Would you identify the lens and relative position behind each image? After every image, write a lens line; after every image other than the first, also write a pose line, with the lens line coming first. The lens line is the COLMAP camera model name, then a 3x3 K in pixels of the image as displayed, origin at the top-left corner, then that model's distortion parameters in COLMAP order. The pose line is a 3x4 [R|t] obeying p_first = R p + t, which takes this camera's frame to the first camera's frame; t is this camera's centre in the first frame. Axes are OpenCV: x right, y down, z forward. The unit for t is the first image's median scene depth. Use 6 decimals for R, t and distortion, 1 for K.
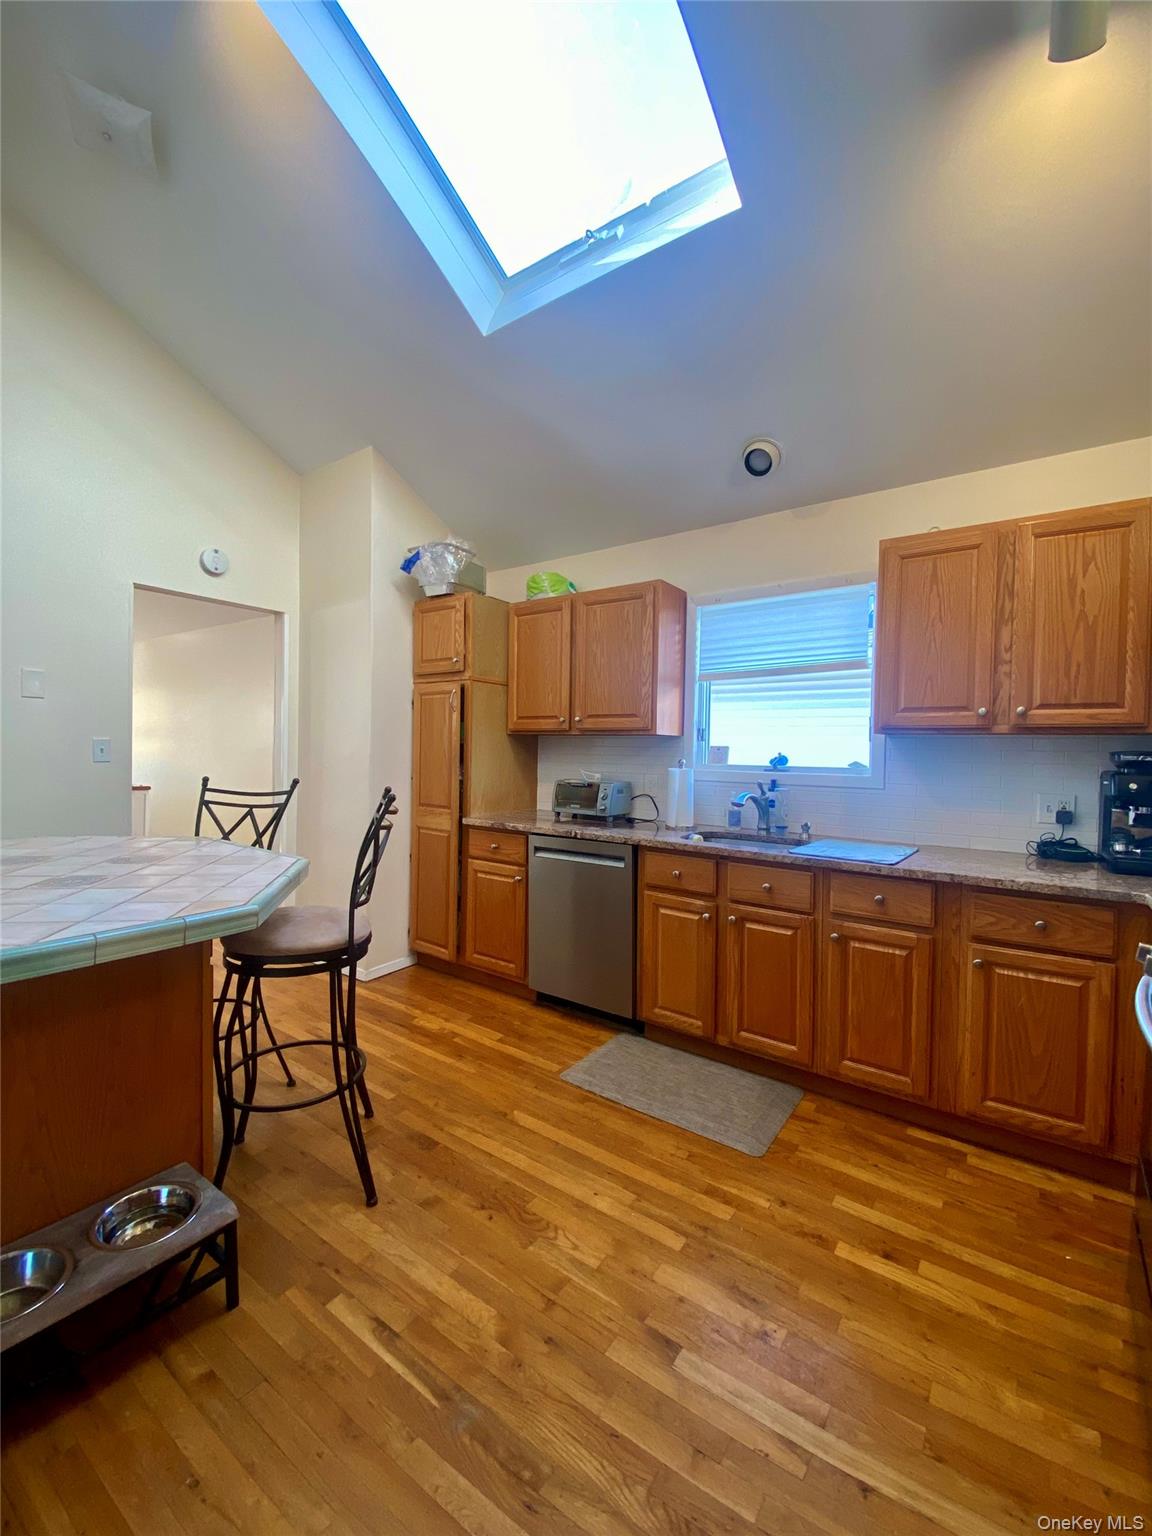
lens RADIAL K [[624.7, 0, 572.2], [0, 624.7, 765.5], [0, 0, 1]] dist [0.036474, -0.026933]
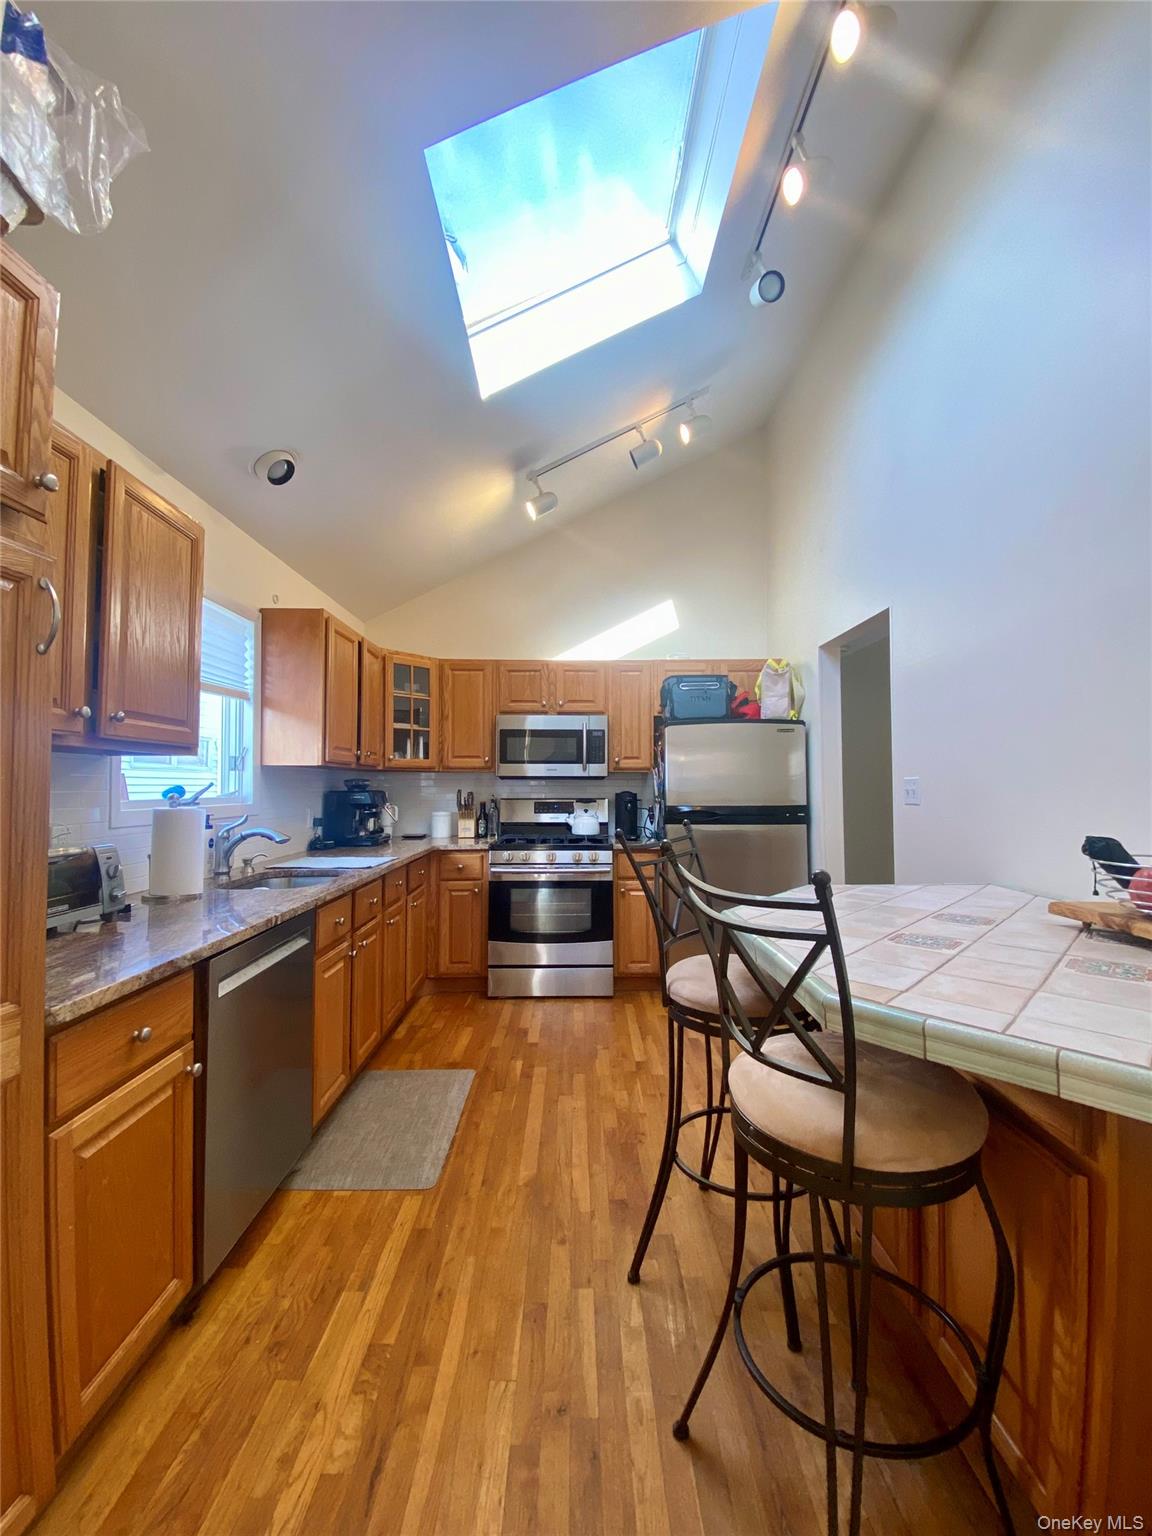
lens RADIAL K [[624.7, 0, 572.2], [0, 624.7, 765.5], [0, 0, 1]] dist [0.036474, -0.026933]
pose [[-0.585922, 0.006149, 0.810344, -0.879093], [0.008367, 0.999964, -0.001537, -0.051851], [-0.810324, 0.005880, -0.585952, 1.477986]]
